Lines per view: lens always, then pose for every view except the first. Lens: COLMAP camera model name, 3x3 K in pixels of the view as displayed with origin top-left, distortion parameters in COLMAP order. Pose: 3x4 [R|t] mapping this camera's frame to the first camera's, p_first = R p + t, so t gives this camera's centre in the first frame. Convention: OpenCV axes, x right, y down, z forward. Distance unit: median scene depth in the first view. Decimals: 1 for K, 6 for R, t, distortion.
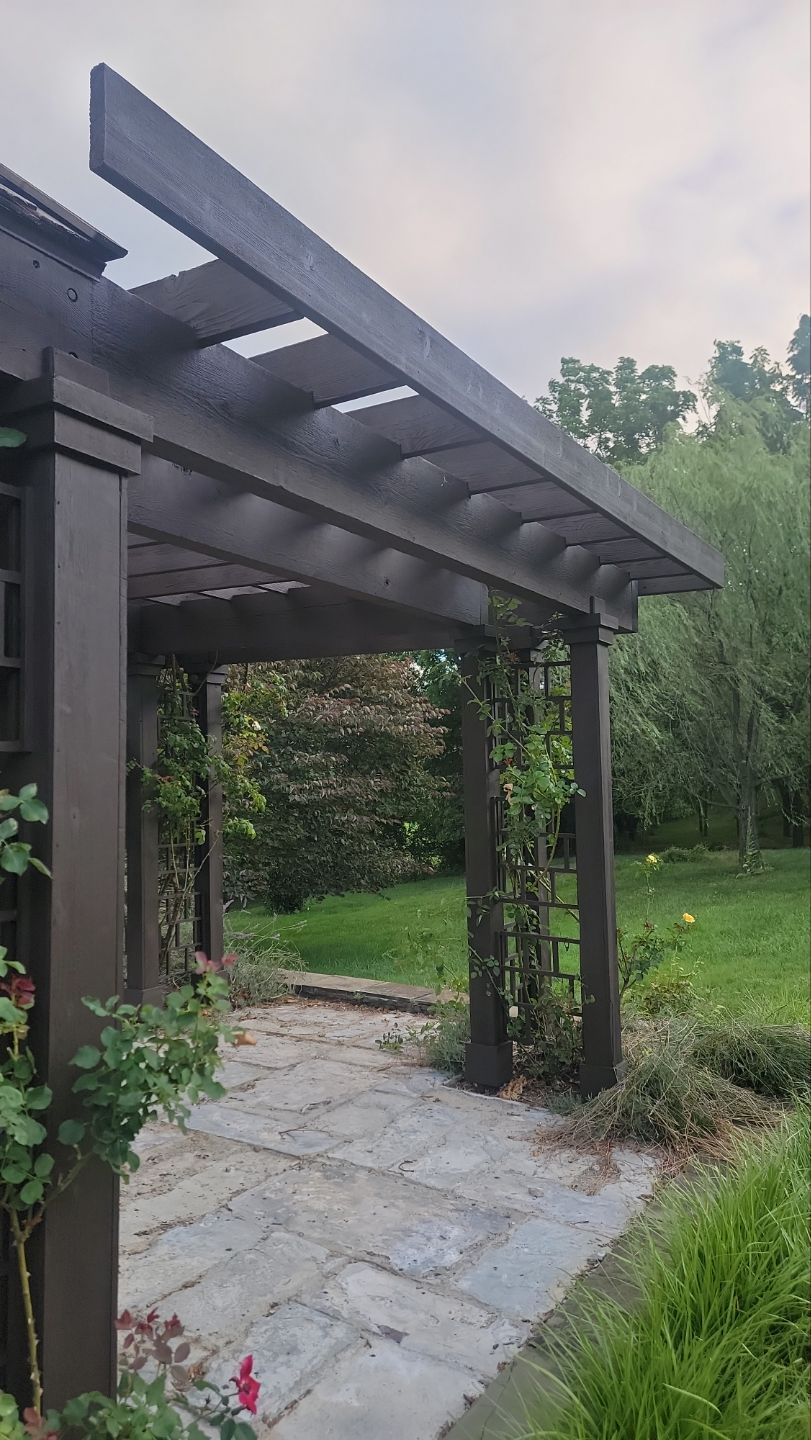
lens RADIAL K [[979.1, 0, 378.5], [0, 979.1, 748.1], [0, 0, 1]] dist [0.053305, -0.071238]
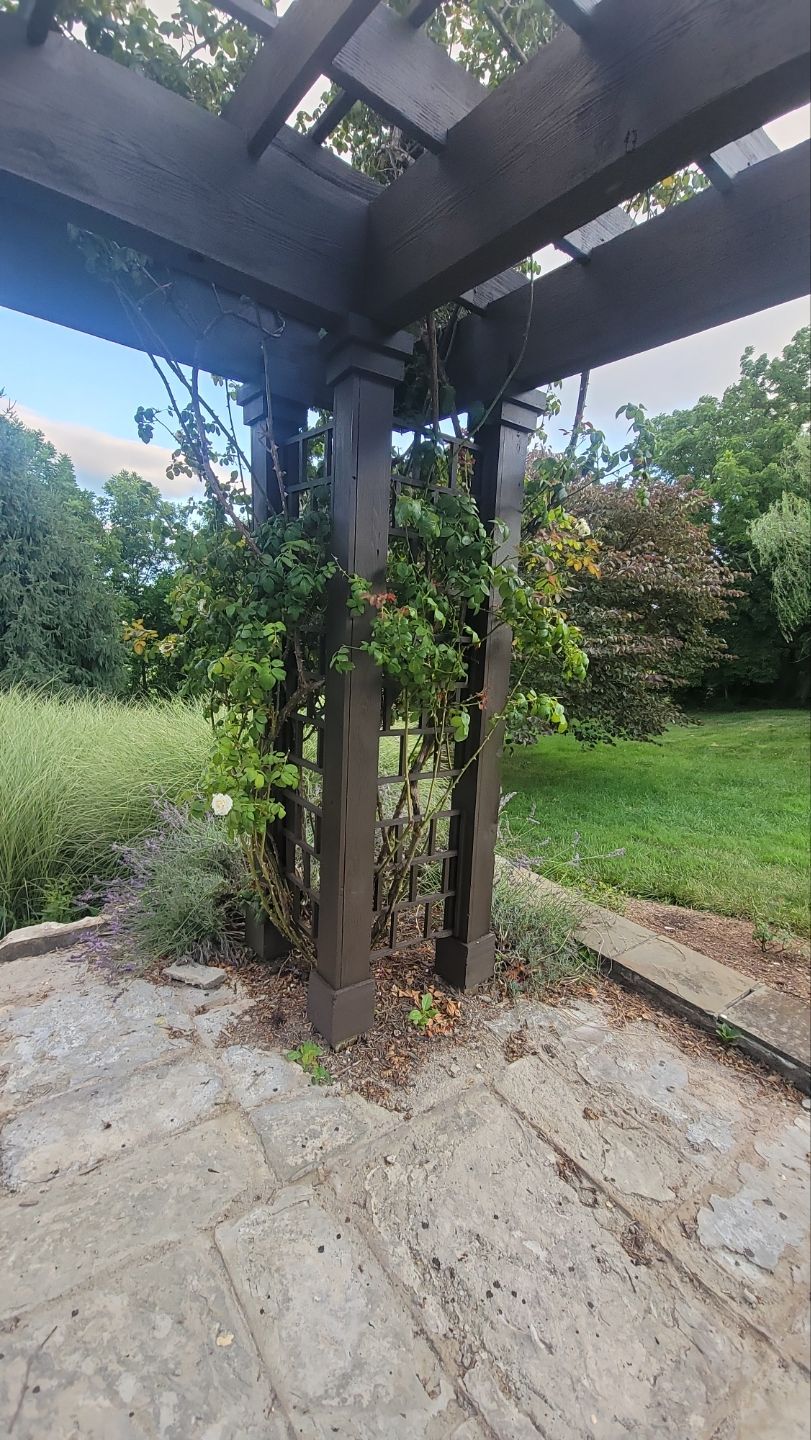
lens RADIAL K [[574.4, 0, 399.5], [0, 574.4, 719.9], [0, 0, 1]] dist [0.009777, -0.011135]
pose [[0.933137, 0.119304, -0.339149, -0.221190], [-0.055056, 0.979628, 0.193126, 0.063448], [0.355280, -0.161541, 0.920696, 1.438934]]
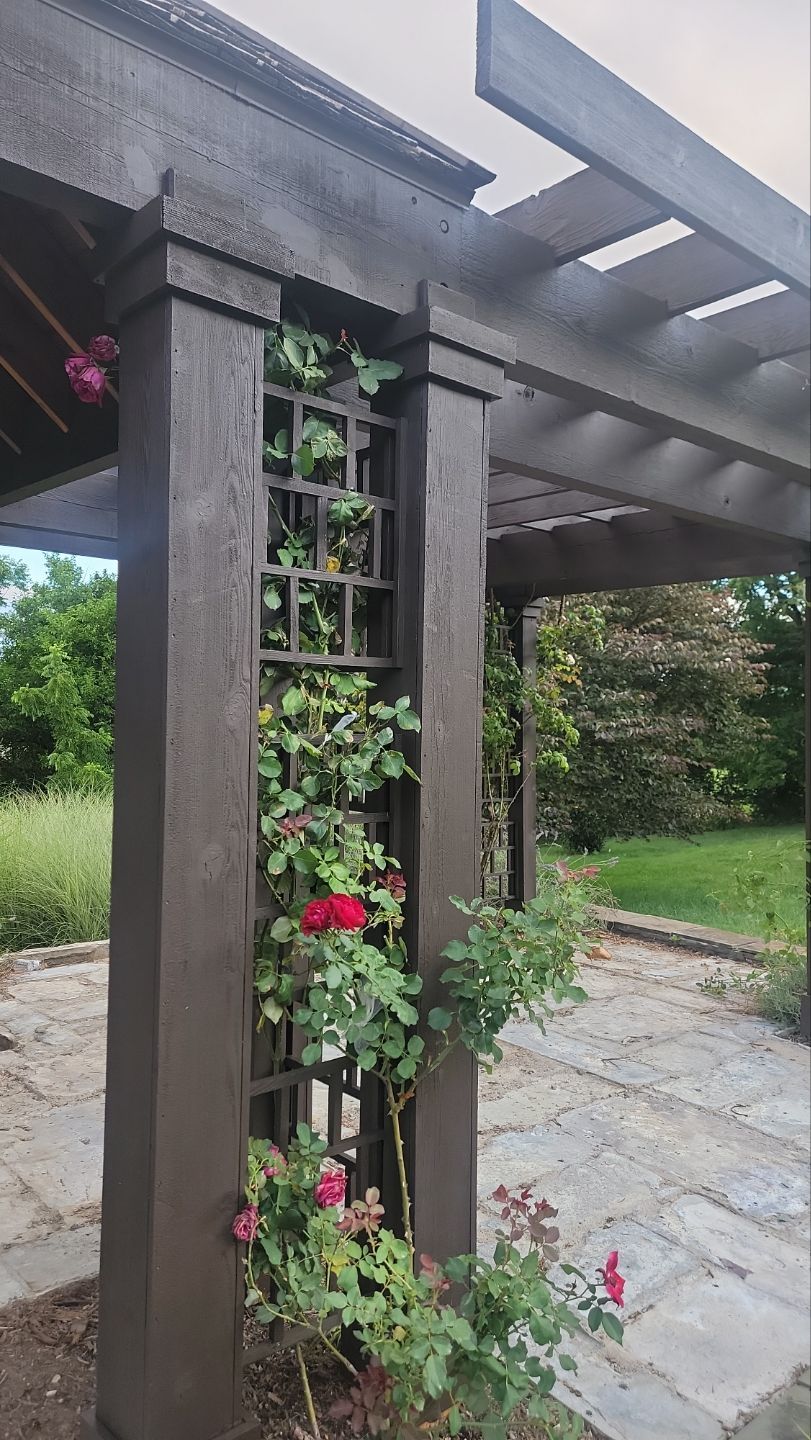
lens RADIAL K [[974.3, 0, 361.7], [0, 974.3, 728.6], [0, 0, 1]] dist [0.048193, -0.059592]
pose [[0.950595, 0.020100, -0.309783, -0.040454], [-0.007385, 0.999083, 0.042163, 0.016573], [0.310346, -0.037792, 0.949872, -0.017643]]
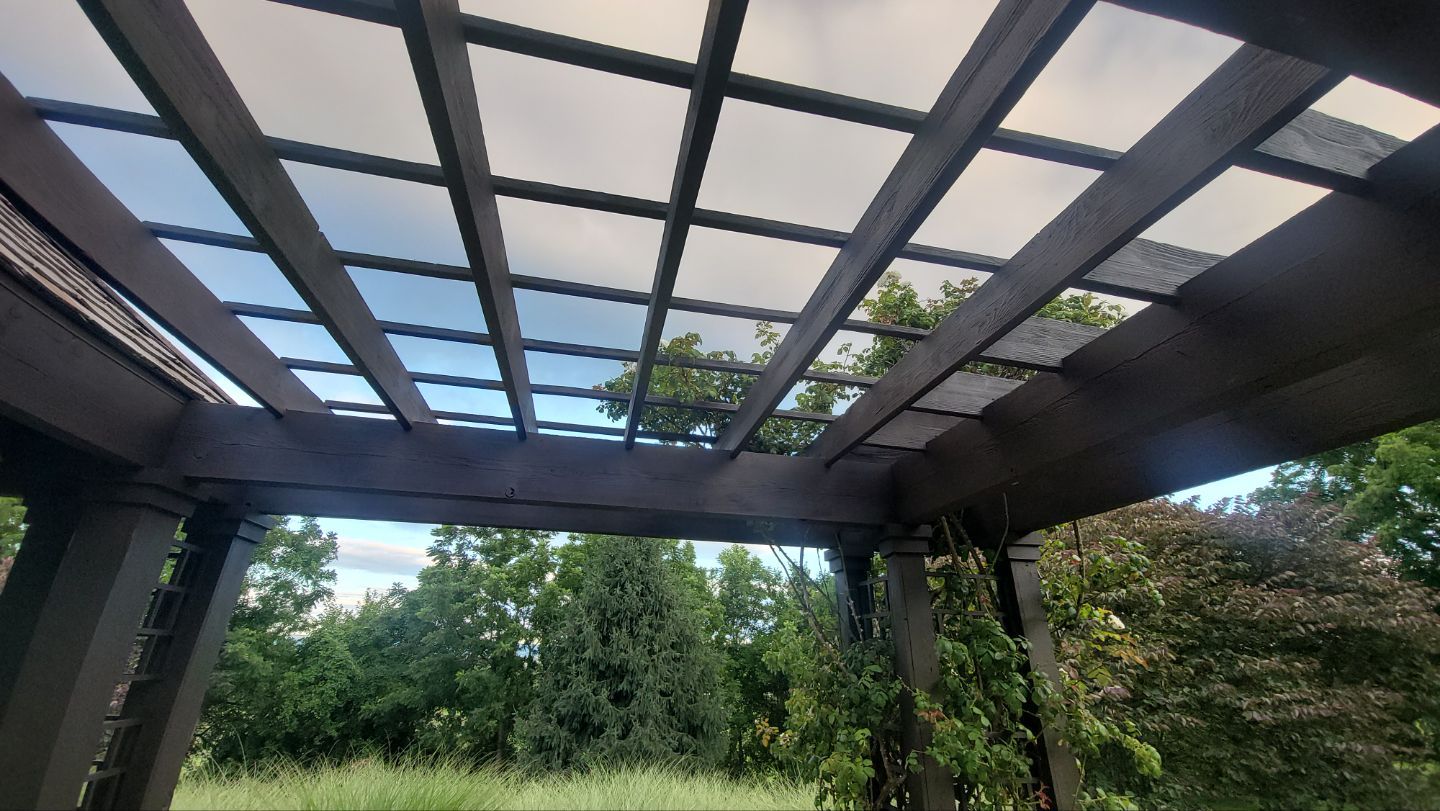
lens RADIAL K [[574.4, 0, 725.7], [0, 574.4, 414.6], [0, 0, 1]] dist [0.009777, -0.011135]
pose [[0.699590, -0.269788, -0.661656, -0.031519], [0.002091, 0.926751, -0.375670, -0.016045], [0.714541, 0.261432, 0.648910, 1.171156]]
